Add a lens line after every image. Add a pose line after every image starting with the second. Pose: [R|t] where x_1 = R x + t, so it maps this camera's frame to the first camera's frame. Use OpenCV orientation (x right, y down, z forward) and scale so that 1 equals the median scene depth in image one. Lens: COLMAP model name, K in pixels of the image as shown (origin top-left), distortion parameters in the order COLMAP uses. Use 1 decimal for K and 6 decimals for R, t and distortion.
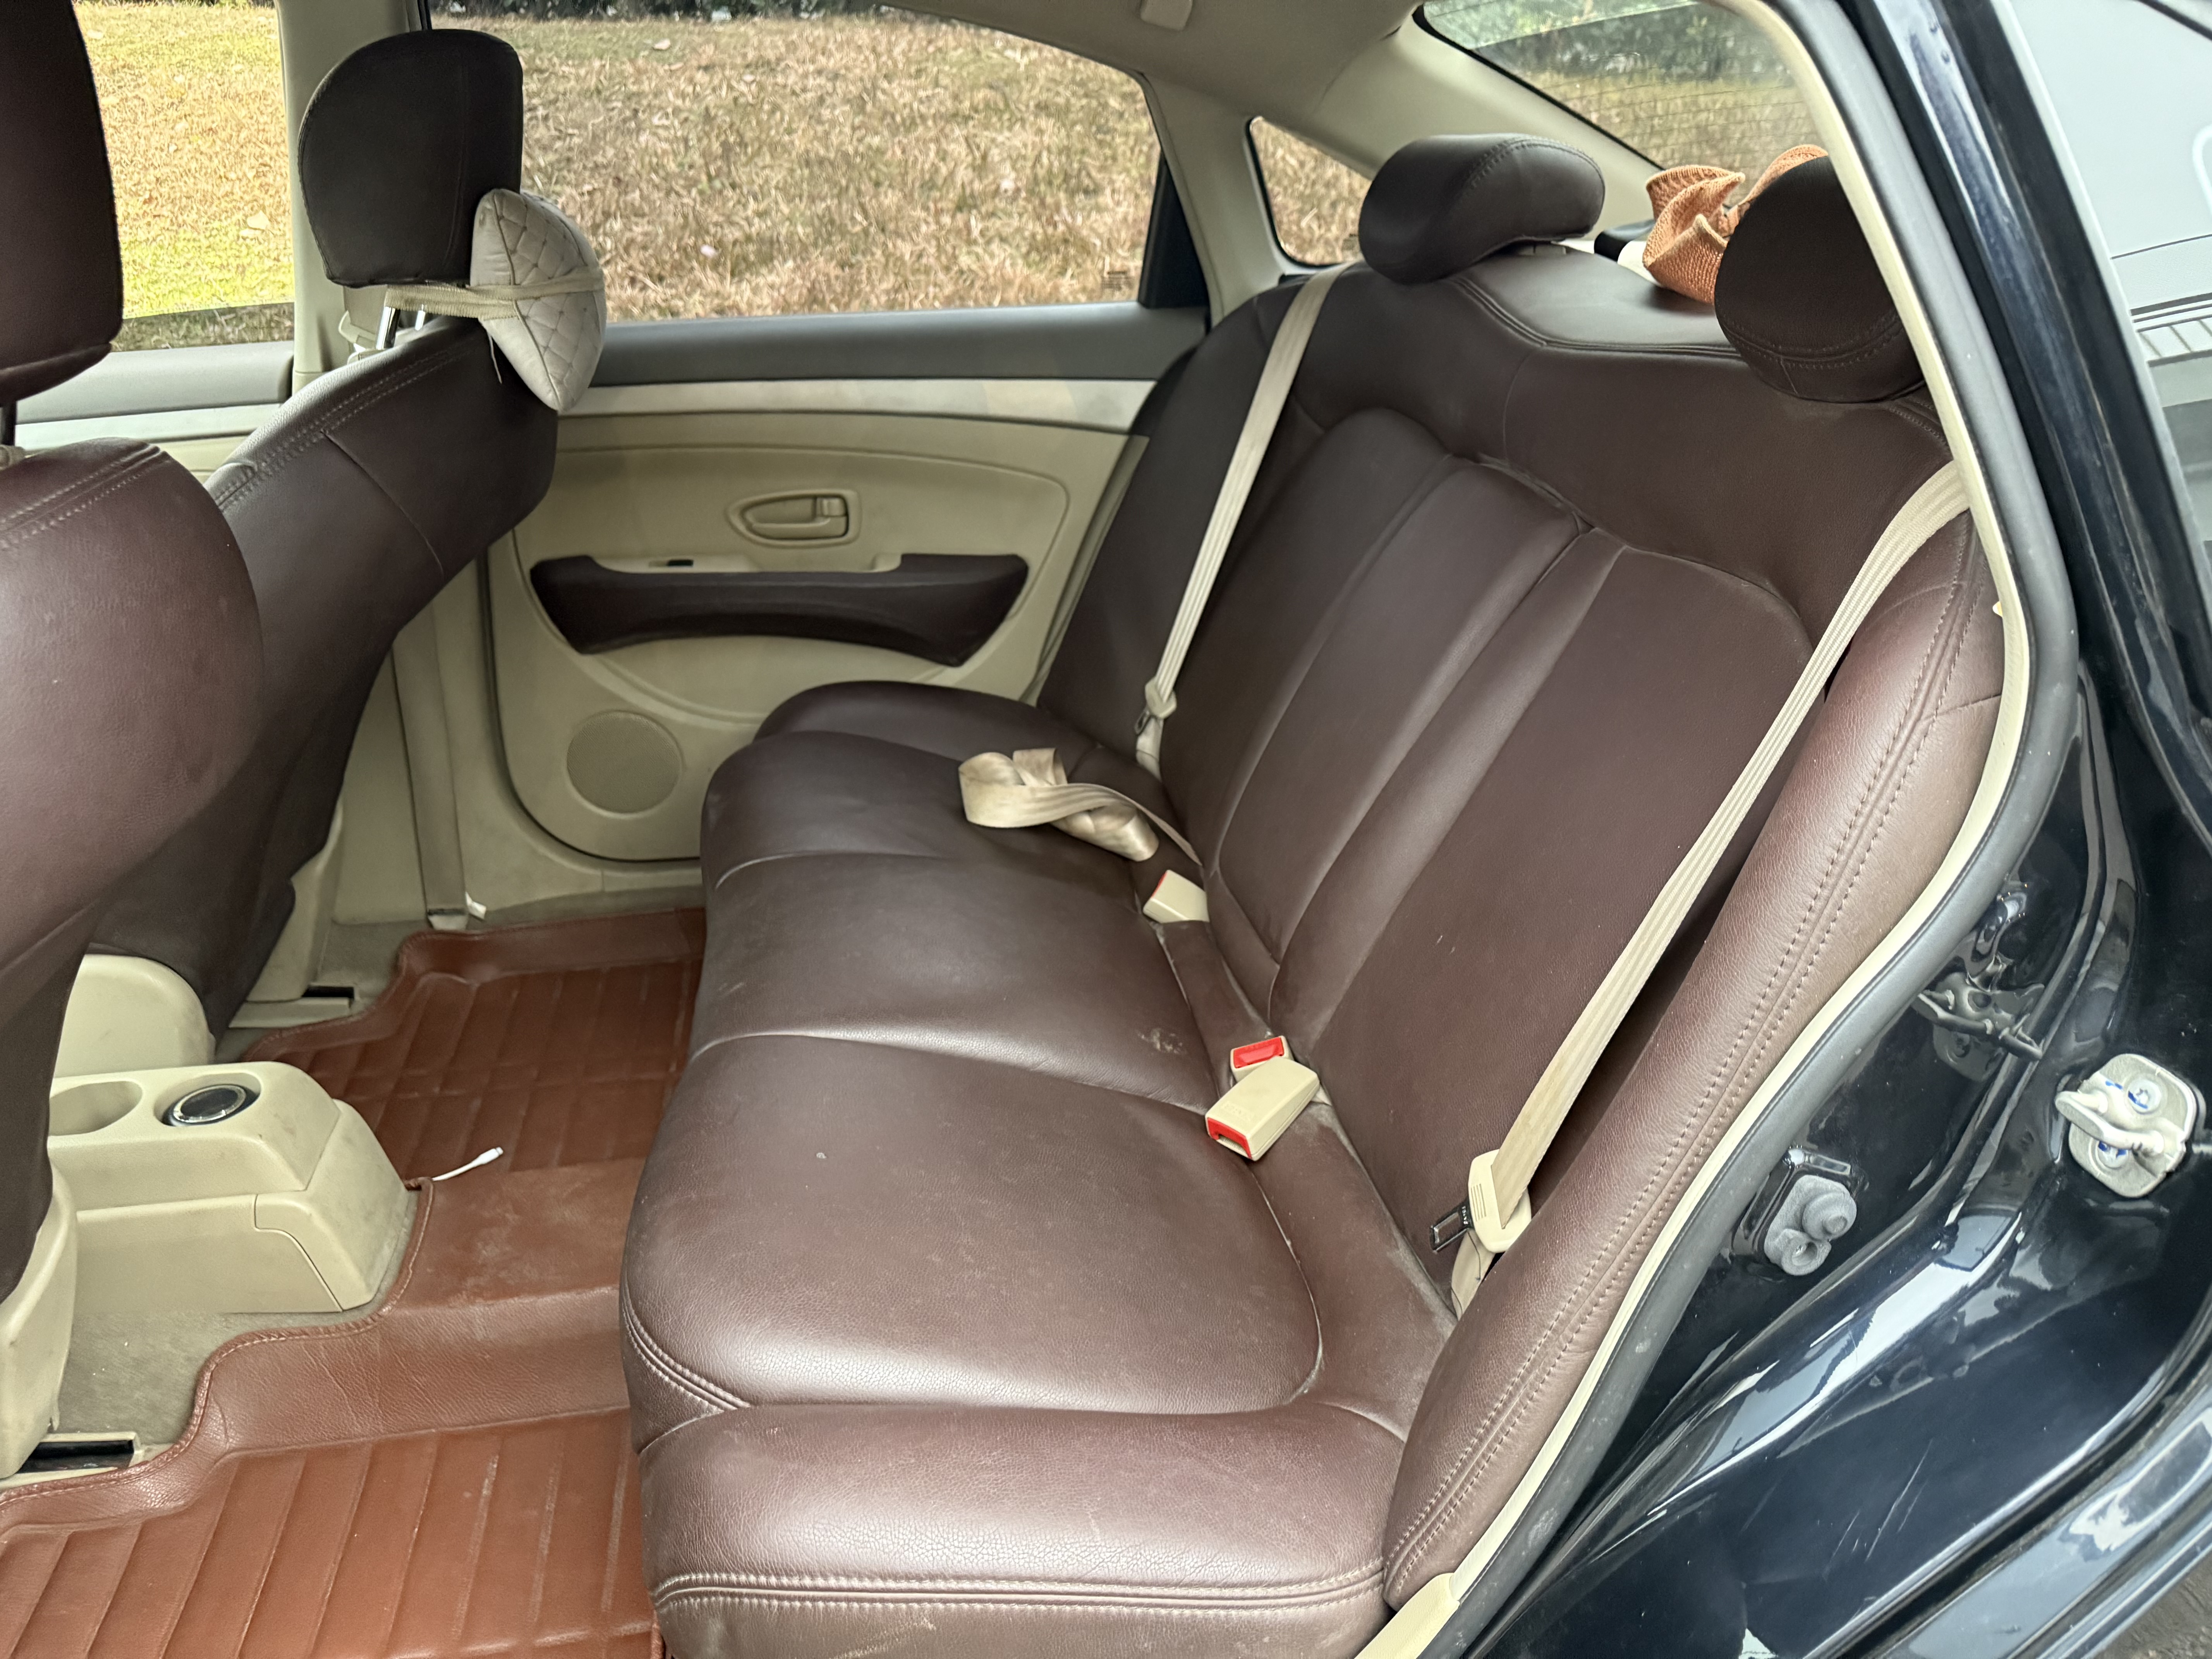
lens RADIAL K [[1570.0, 0, 1127.1], [0, 1570.0, 877.3], [0, 0, 1]] dist [0.007097, -0.018576]
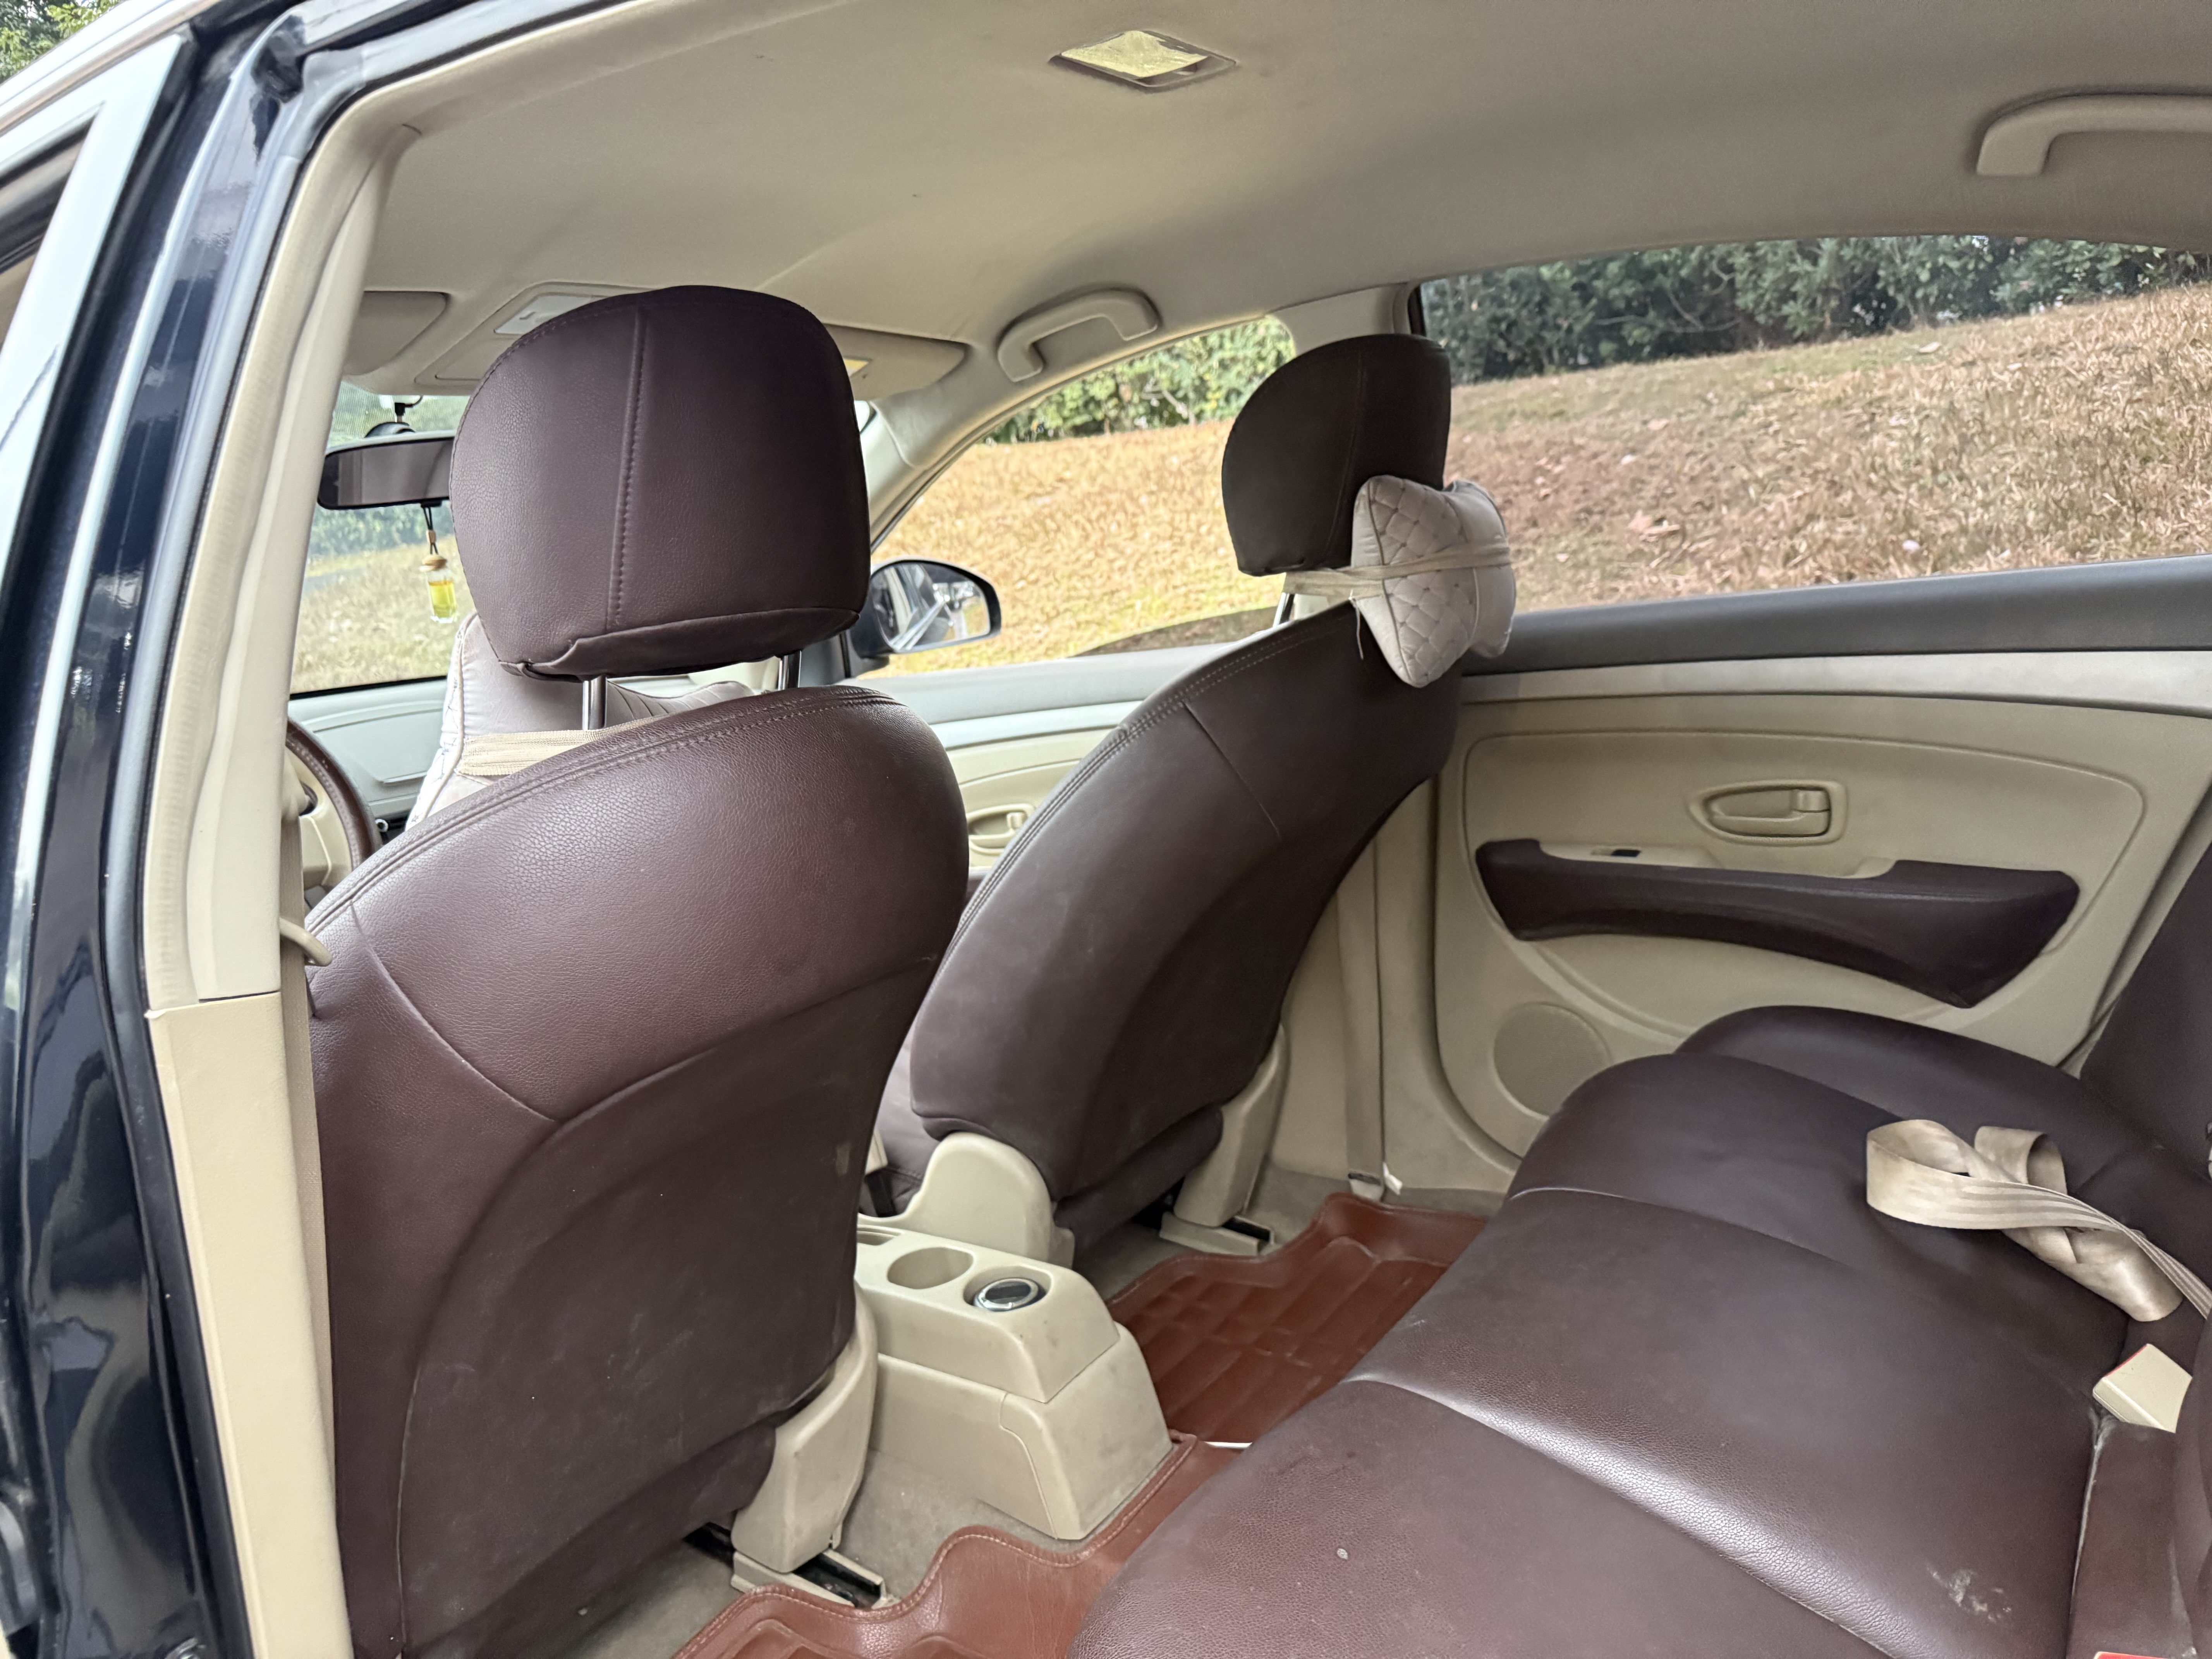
lens RADIAL K [[1570.0, 0, 1085.4], [0, 1570.0, 829.9], [0, 0, 1]] dist [0.007097, -0.018576]
pose [[0.694521, 0.058805, -0.717065, 0.149382], [-0.213422, 0.968634, -0.127277, -0.028857], [0.687089, 0.241434, 0.685287, 0.149839]]
